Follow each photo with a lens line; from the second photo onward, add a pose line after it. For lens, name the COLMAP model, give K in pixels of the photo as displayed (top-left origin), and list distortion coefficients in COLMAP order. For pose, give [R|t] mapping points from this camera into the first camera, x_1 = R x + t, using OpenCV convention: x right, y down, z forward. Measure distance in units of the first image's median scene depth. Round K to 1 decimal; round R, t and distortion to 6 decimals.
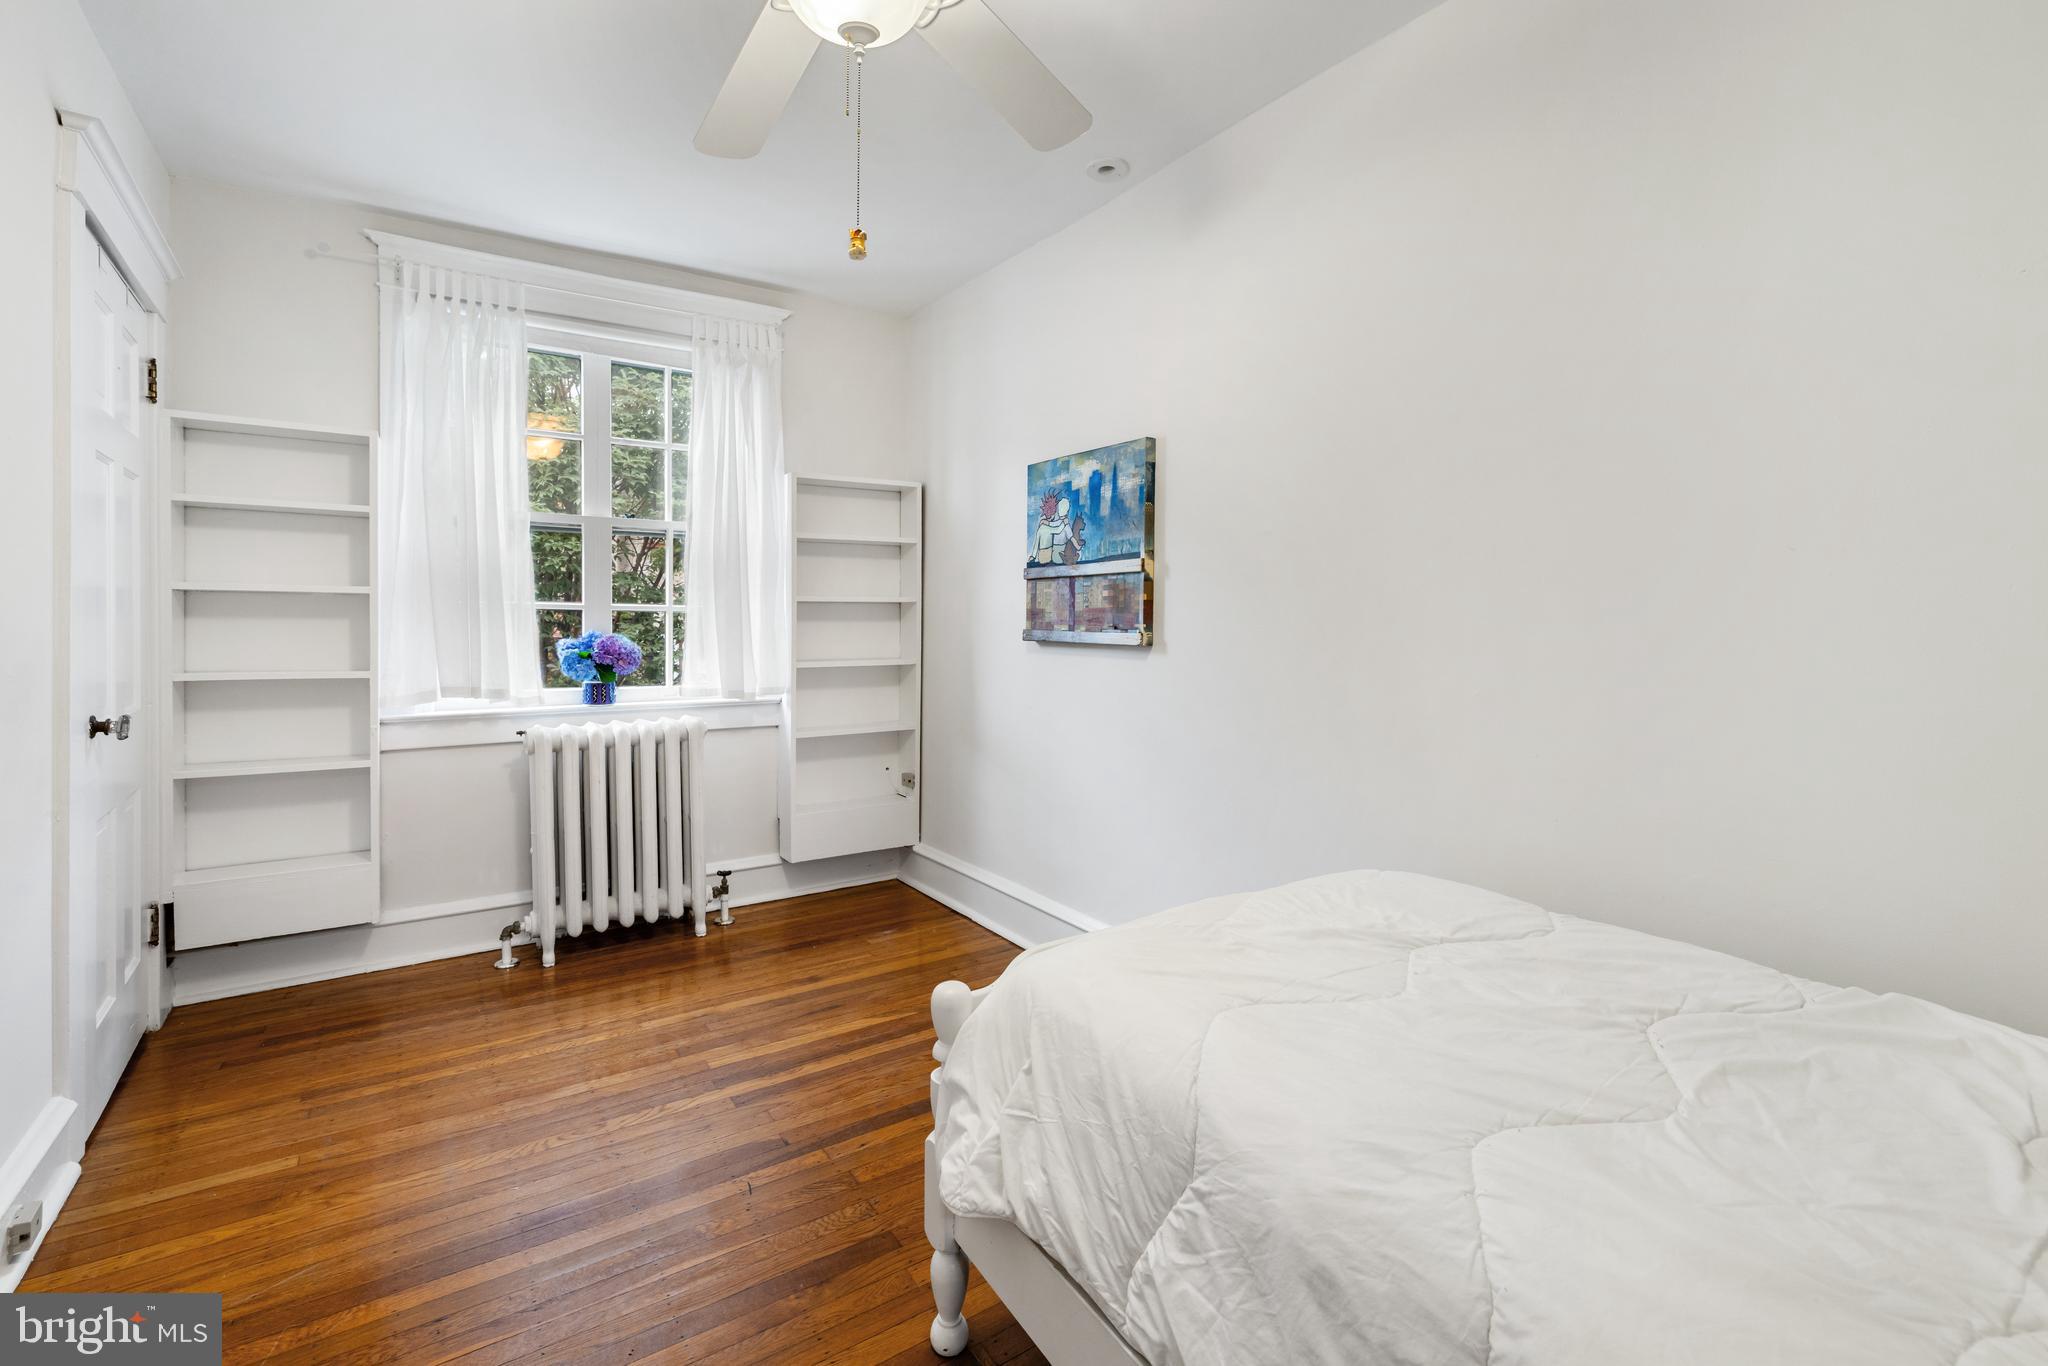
lens RADIAL K [[909.2, 0, 1009.4], [0, 909.2, 622.8], [0, 0, 1]] dist [0.000868, -0.000220]
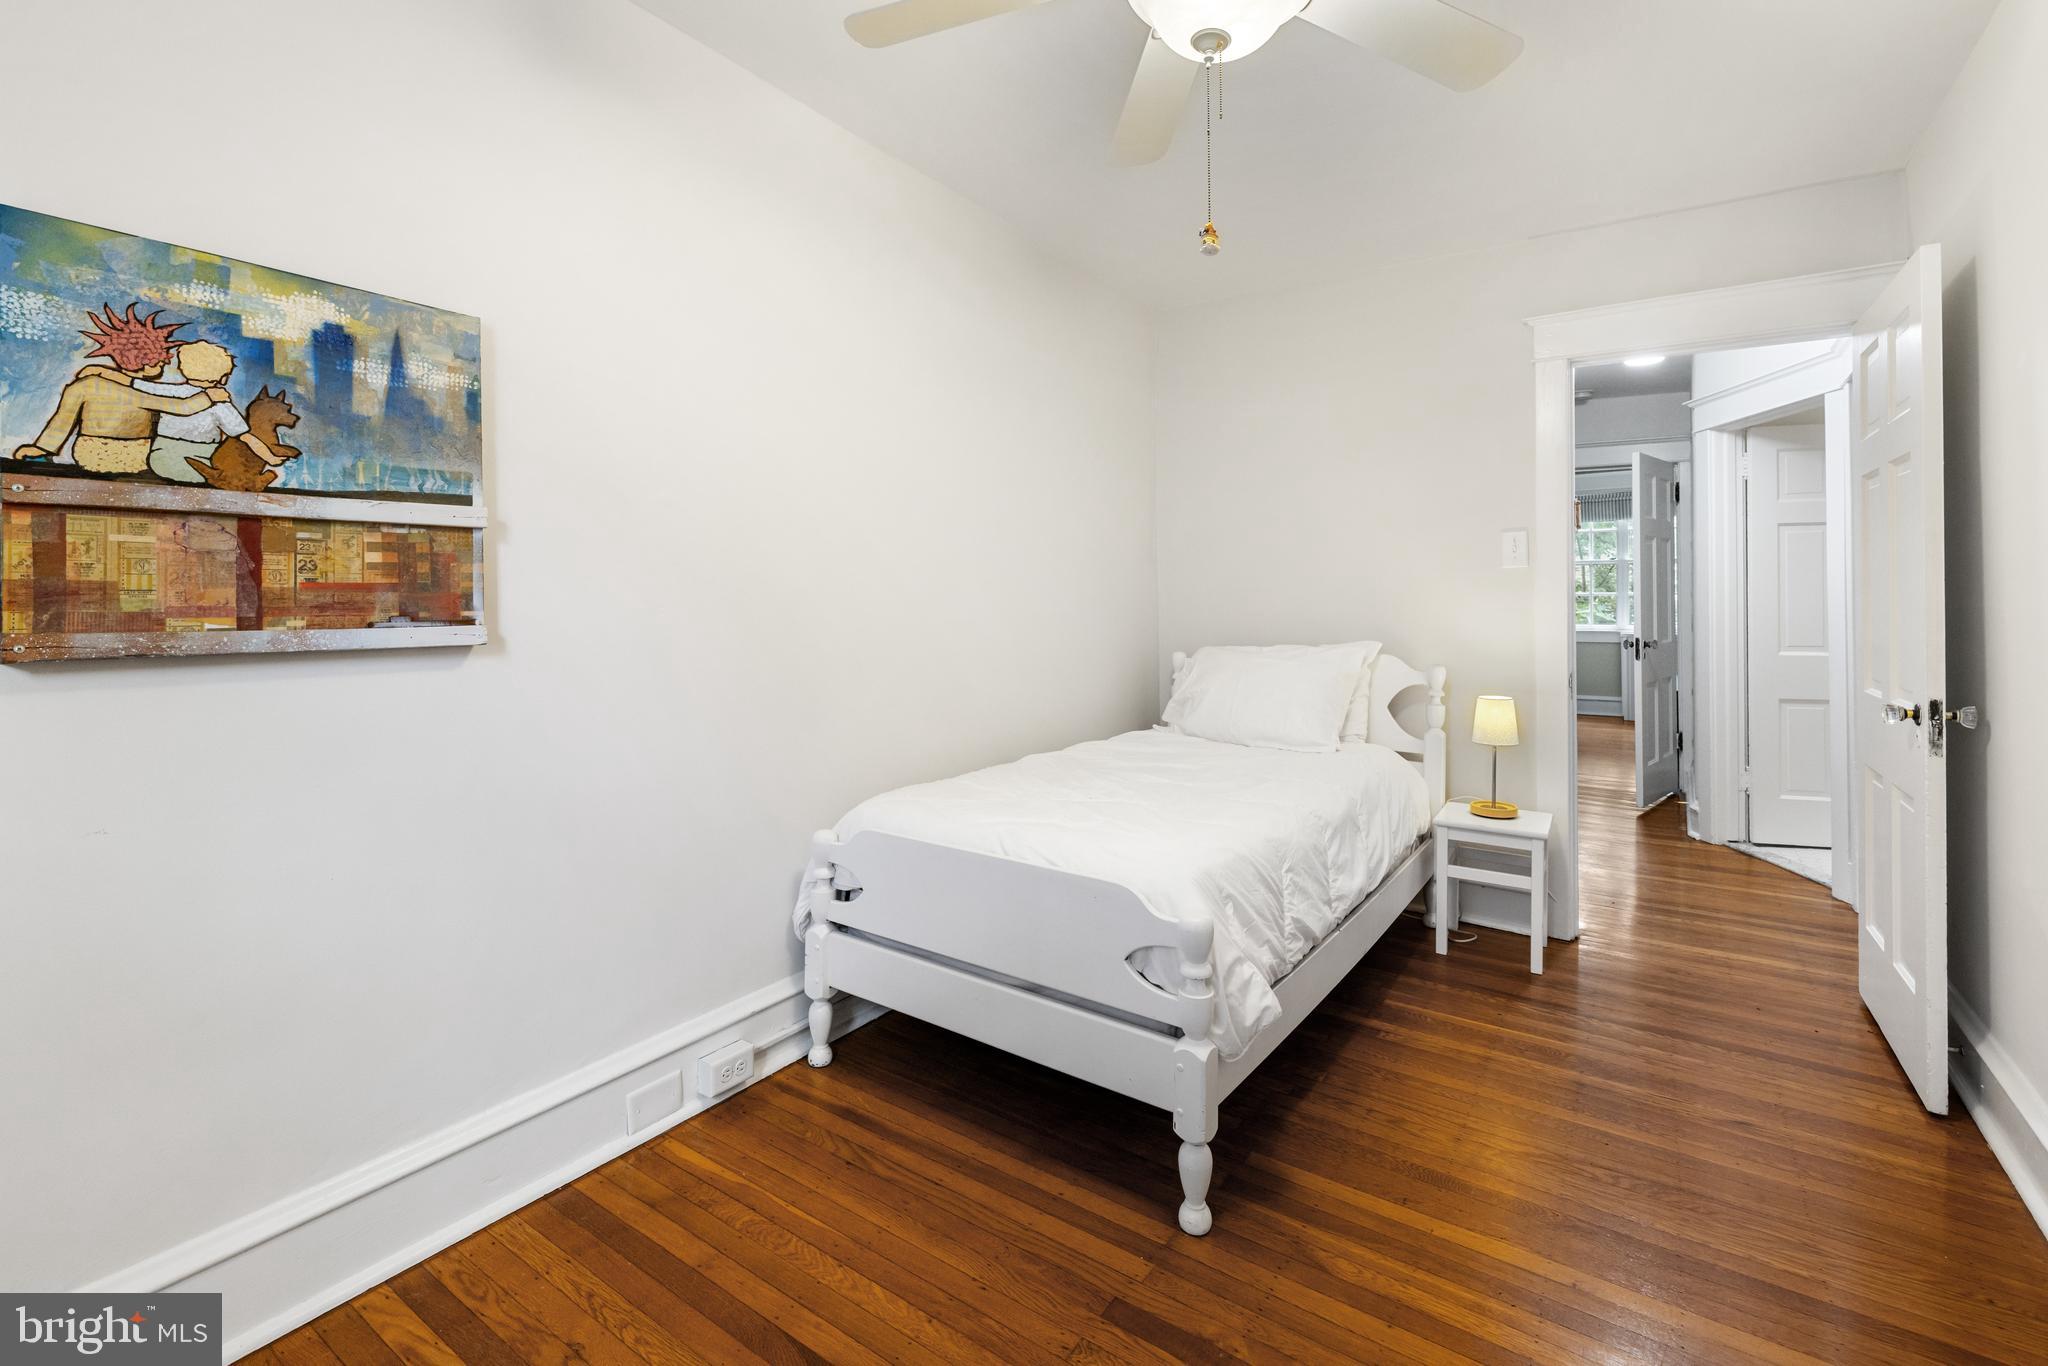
lens RADIAL K [[909.2, 0, 1025.9], [0, 909.2, 588.7], [0, 0, 1]] dist [0.000868, -0.000220]
pose [[-0.362824, 0.009263, 0.931812, -0.528020], [0.008609, 0.999941, -0.006588, -0.005835], [-0.931818, 0.005632, -0.362882, 0.794465]]
